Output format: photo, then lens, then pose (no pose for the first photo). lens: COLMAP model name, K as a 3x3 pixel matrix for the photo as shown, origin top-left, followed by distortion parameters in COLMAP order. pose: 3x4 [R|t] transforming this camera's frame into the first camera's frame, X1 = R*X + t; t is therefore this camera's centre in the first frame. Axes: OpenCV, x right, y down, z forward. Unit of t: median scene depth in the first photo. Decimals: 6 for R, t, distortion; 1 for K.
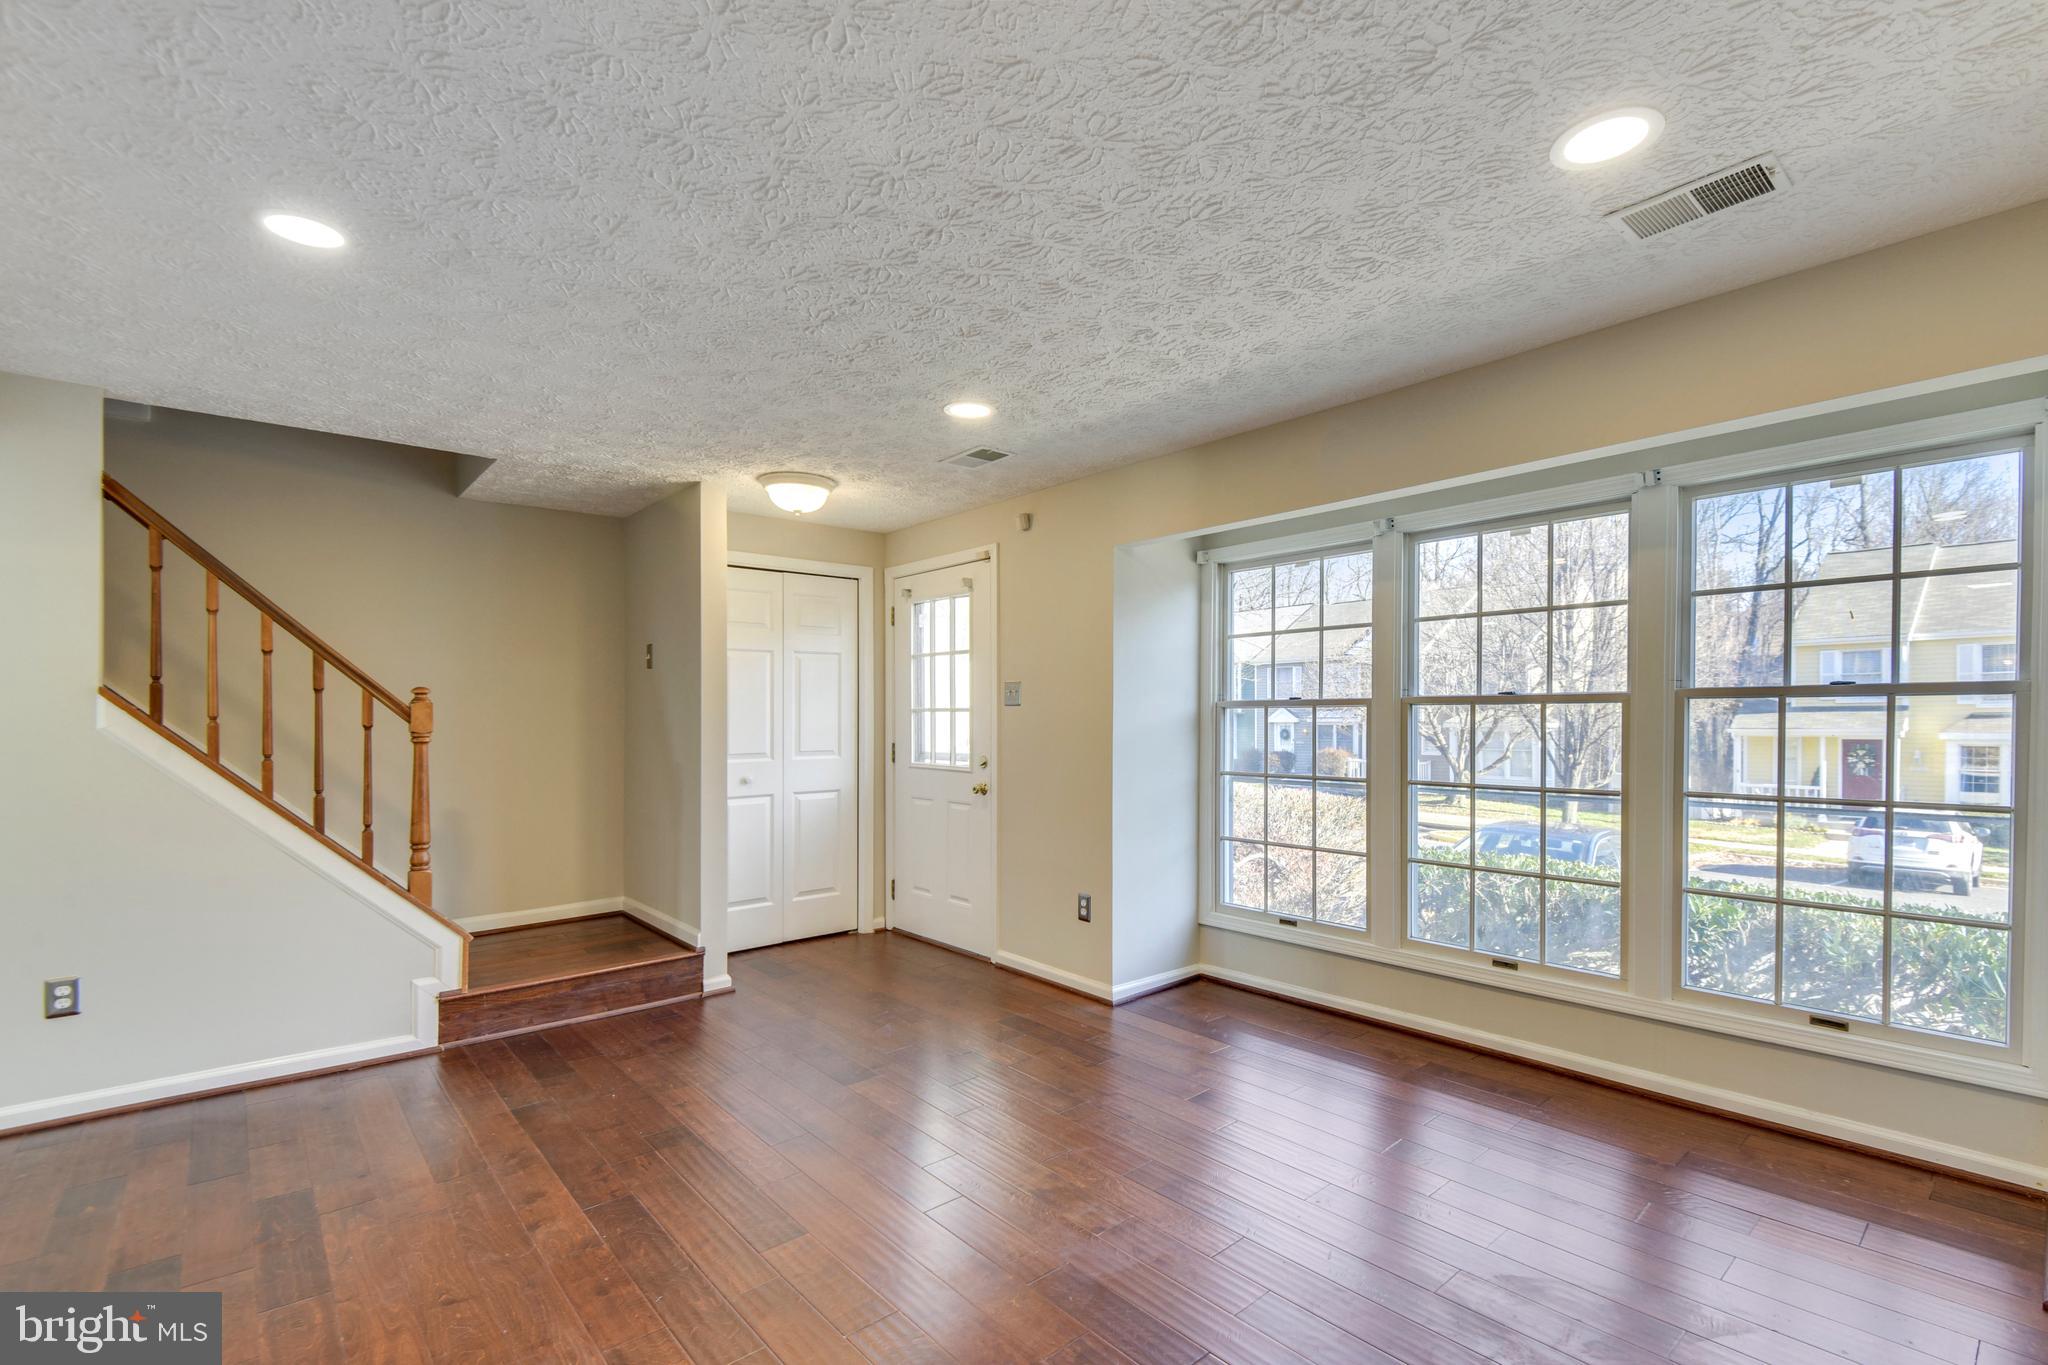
lens RADIAL K [[925.6, 0, 1040.0], [0, 925.6, 716.6], [0, 0, 1]] dist [0.010411, -0.000889]
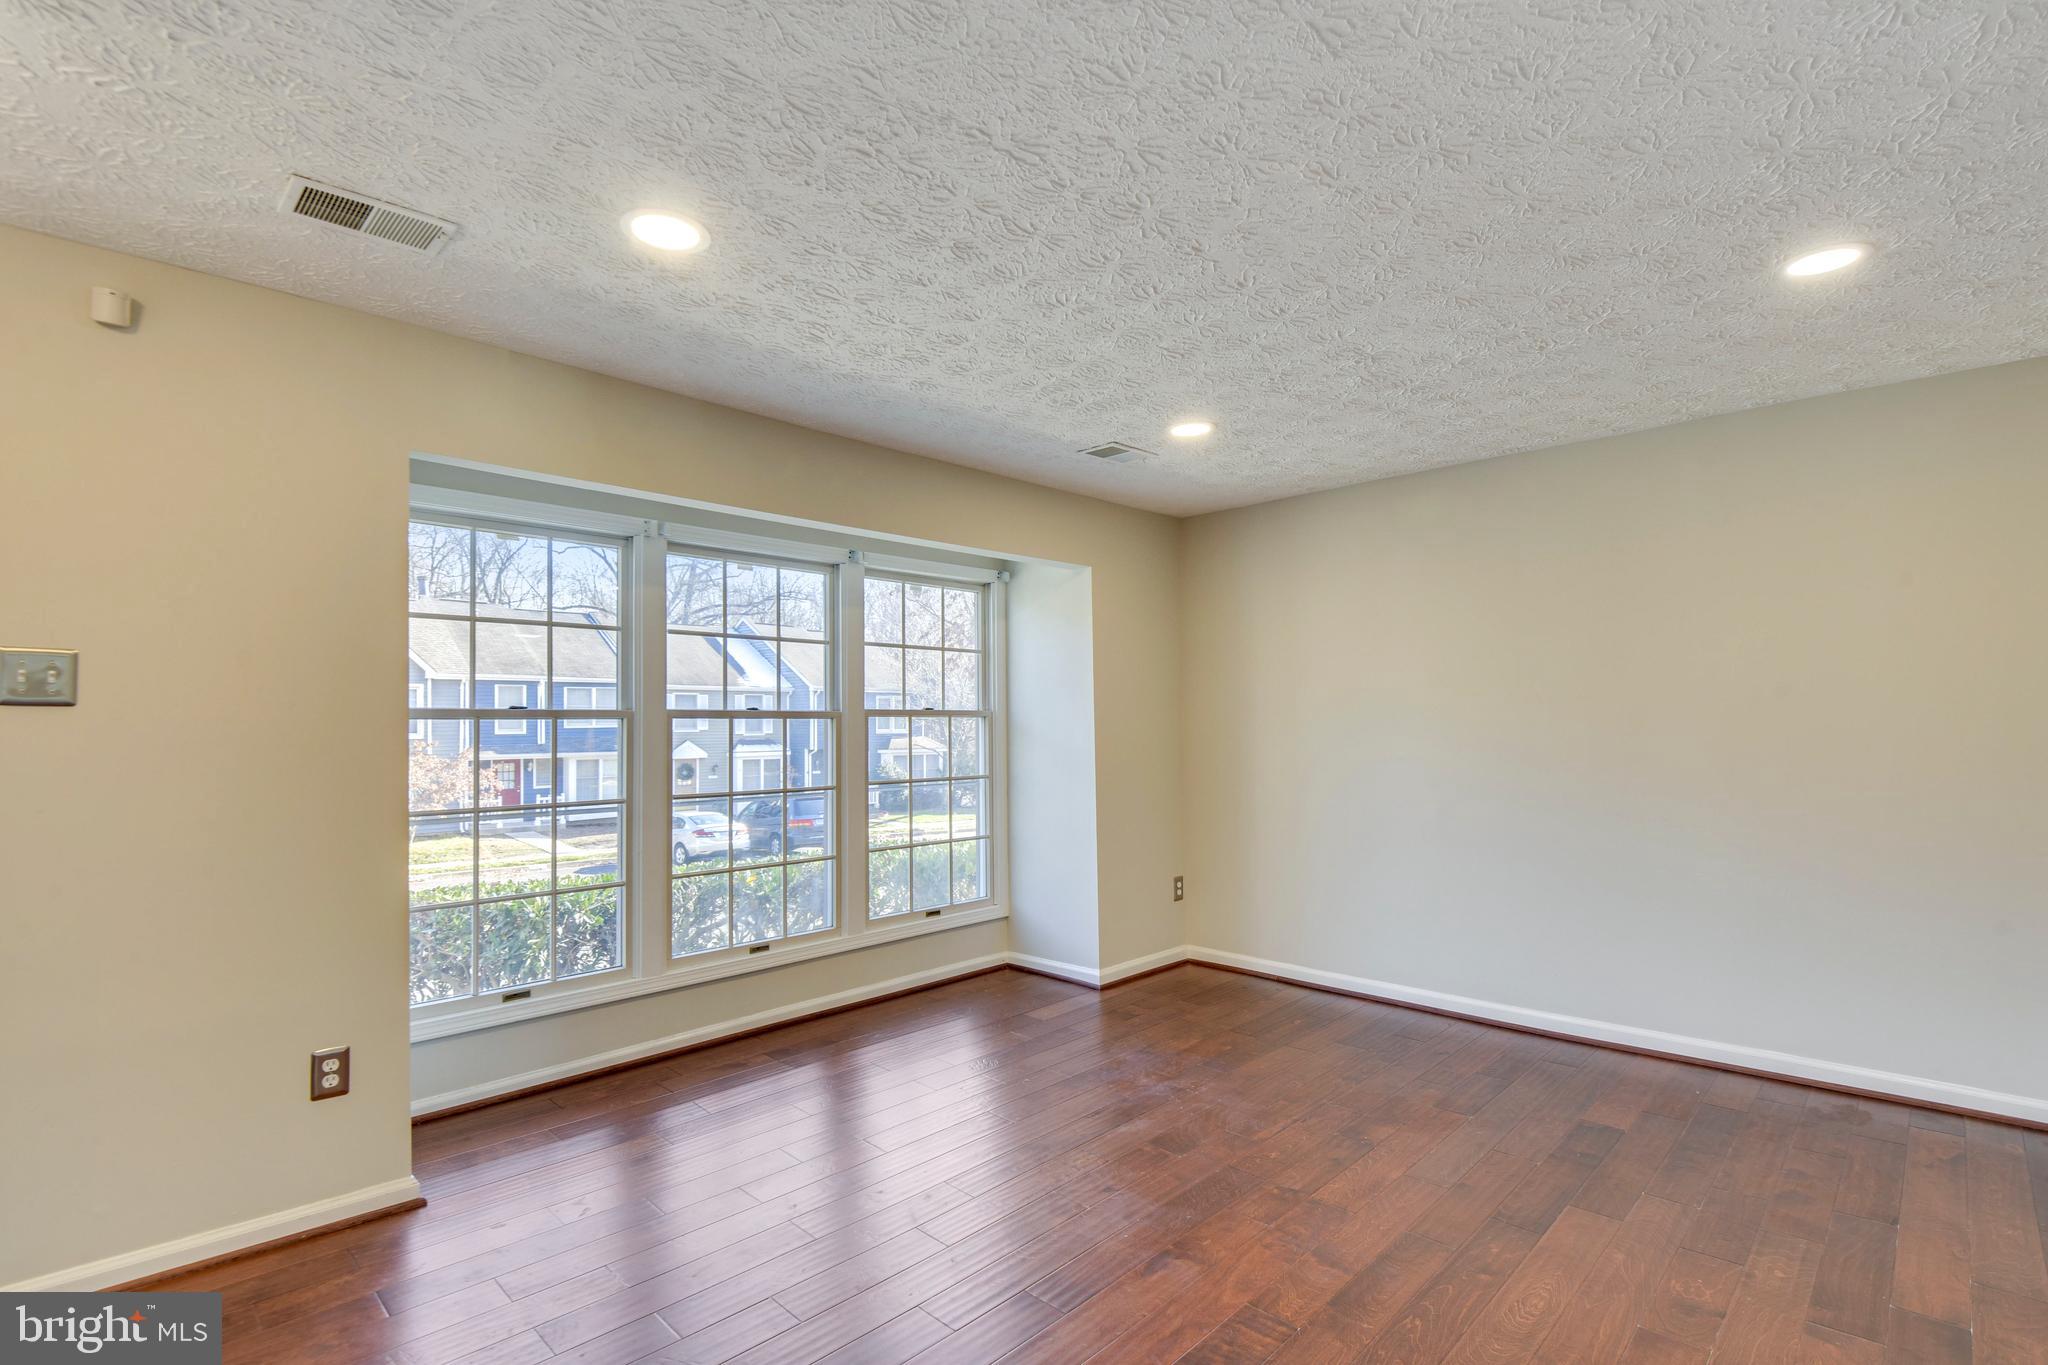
lens RADIAL K [[942.9, 0, 1047.9], [0, 942.9, 728.8], [0, 0, 1]] dist [0.028930, -0.023526]
pose [[-0.083603, 0.002786, 0.996495, -0.718388], [0.007370, 0.999970, -0.002177, 0.004394], [-0.996472, 0.007162, -0.083621, 0.792234]]
